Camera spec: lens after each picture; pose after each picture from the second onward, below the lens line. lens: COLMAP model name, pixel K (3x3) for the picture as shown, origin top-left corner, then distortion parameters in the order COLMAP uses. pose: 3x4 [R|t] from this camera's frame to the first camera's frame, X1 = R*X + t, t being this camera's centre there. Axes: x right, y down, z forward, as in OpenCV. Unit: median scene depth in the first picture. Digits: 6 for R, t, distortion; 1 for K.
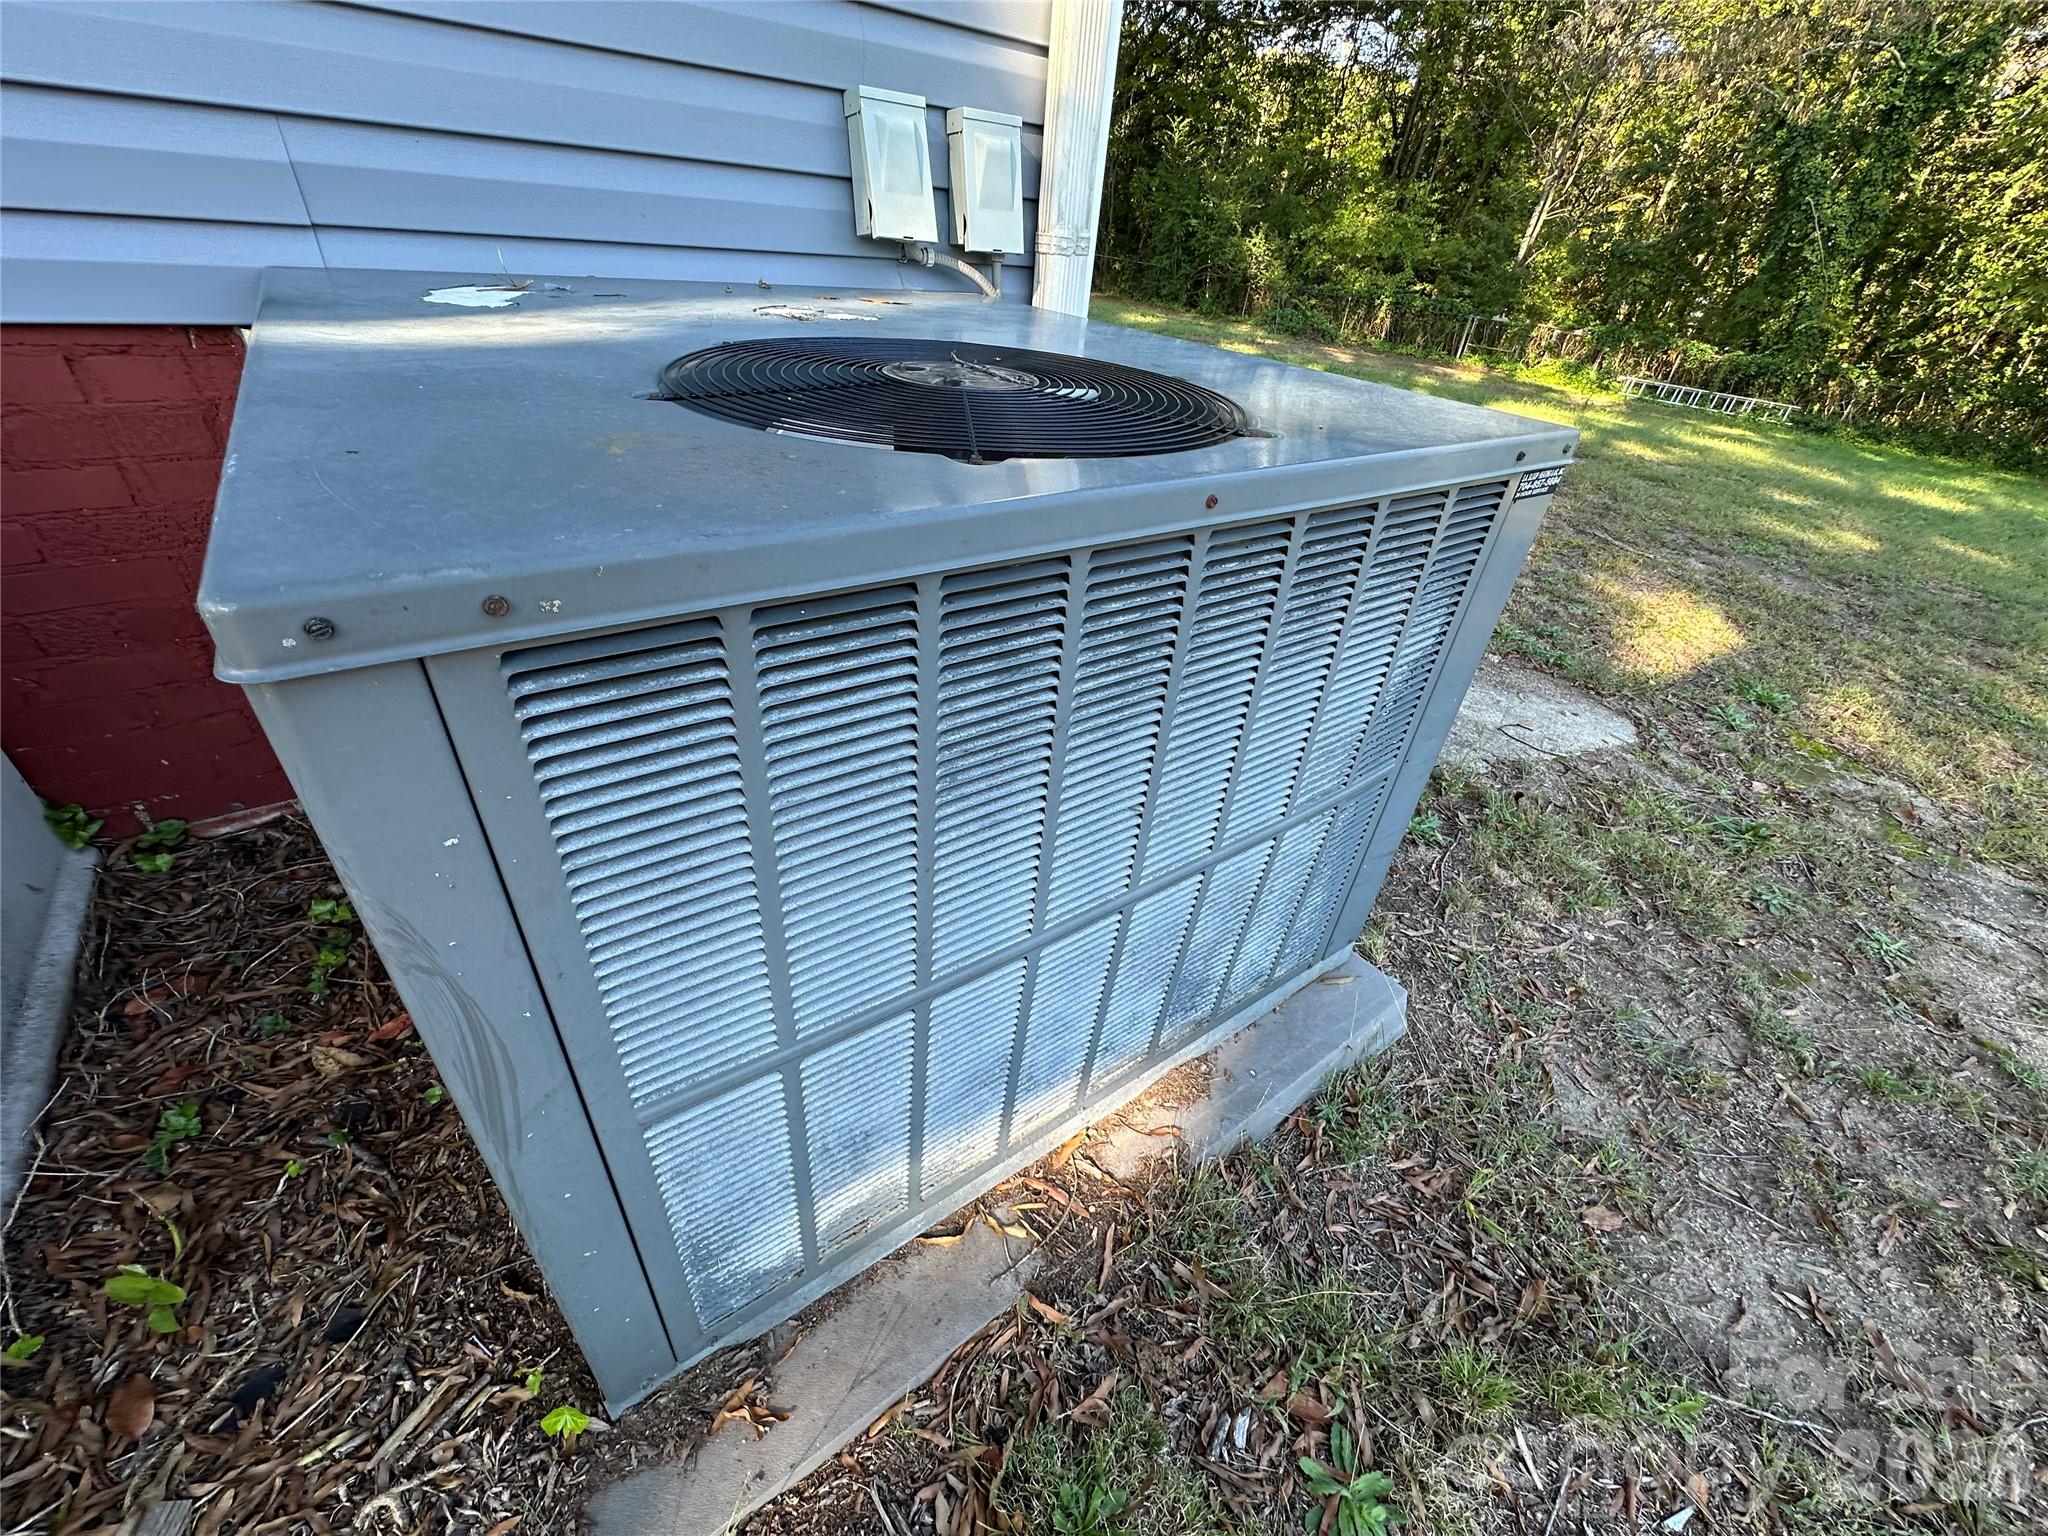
lens RADIAL K [[822.5, 0, 1024.0], [0, 822.5, 768.0], [0, 0, 1]] dist [-0.001629, -0.000117]
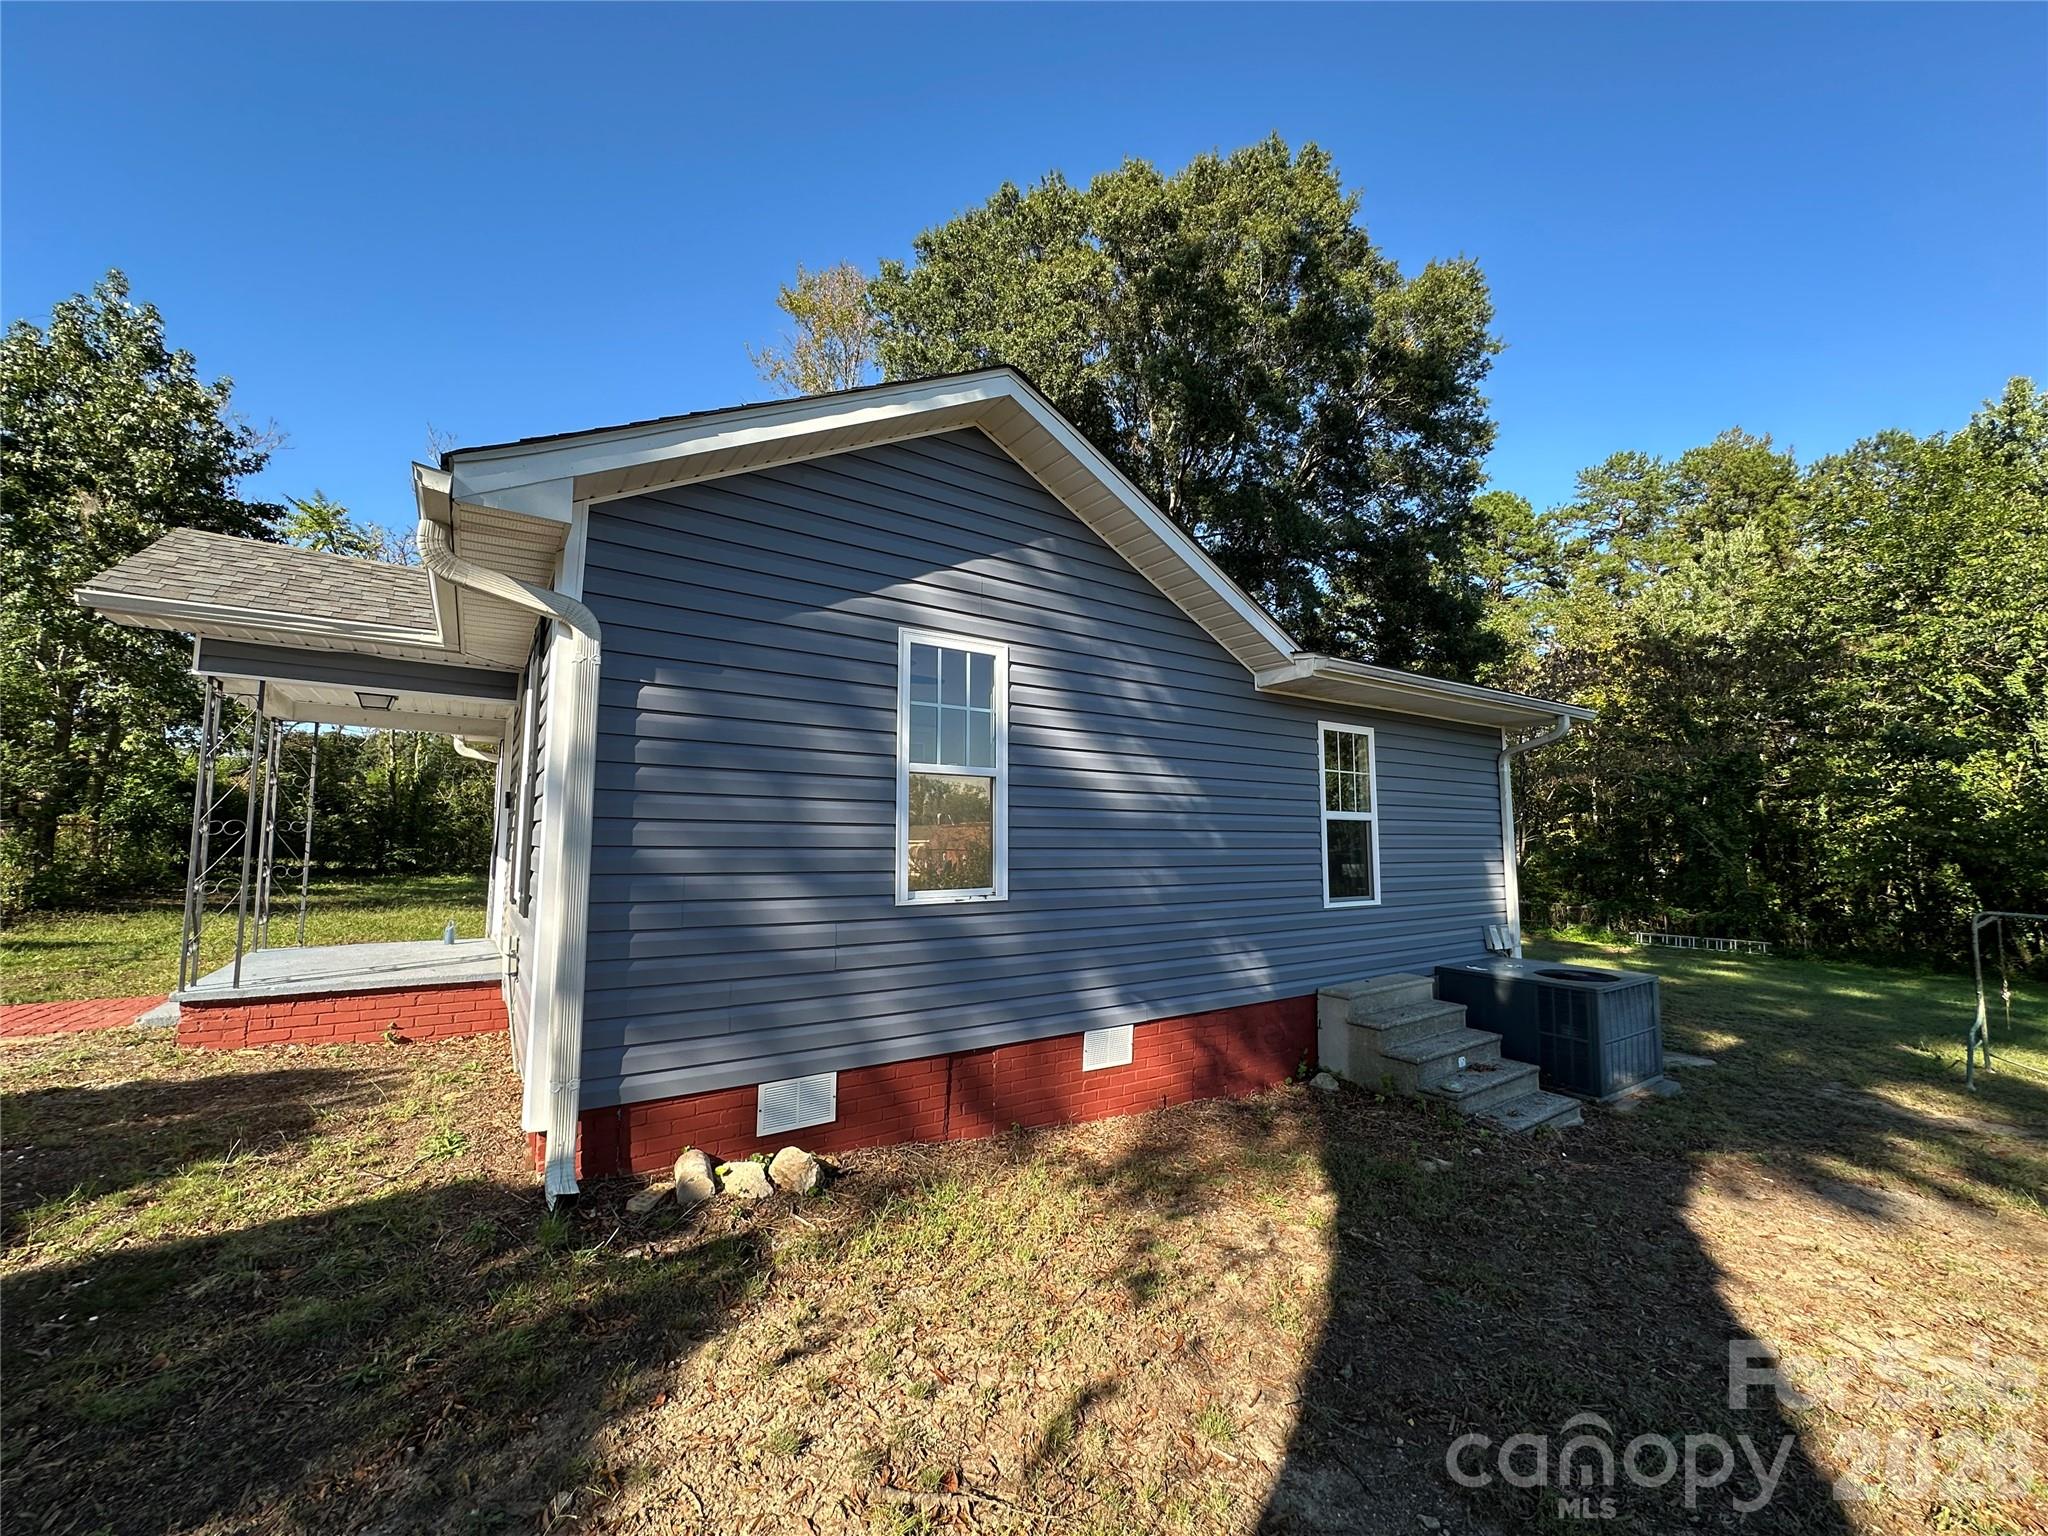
lens RADIAL K [[822.5, 0, 1024.0], [0, 822.5, 768.0], [0, 0, 1]] dist [-0.001629, -0.000117]
pose [[0.996442, -0.081576, -0.021182, -0.291244], [0.050307, 0.777325, -0.627084, 0.153693], [0.067621, 0.623788, 0.778663, -0.389999]]
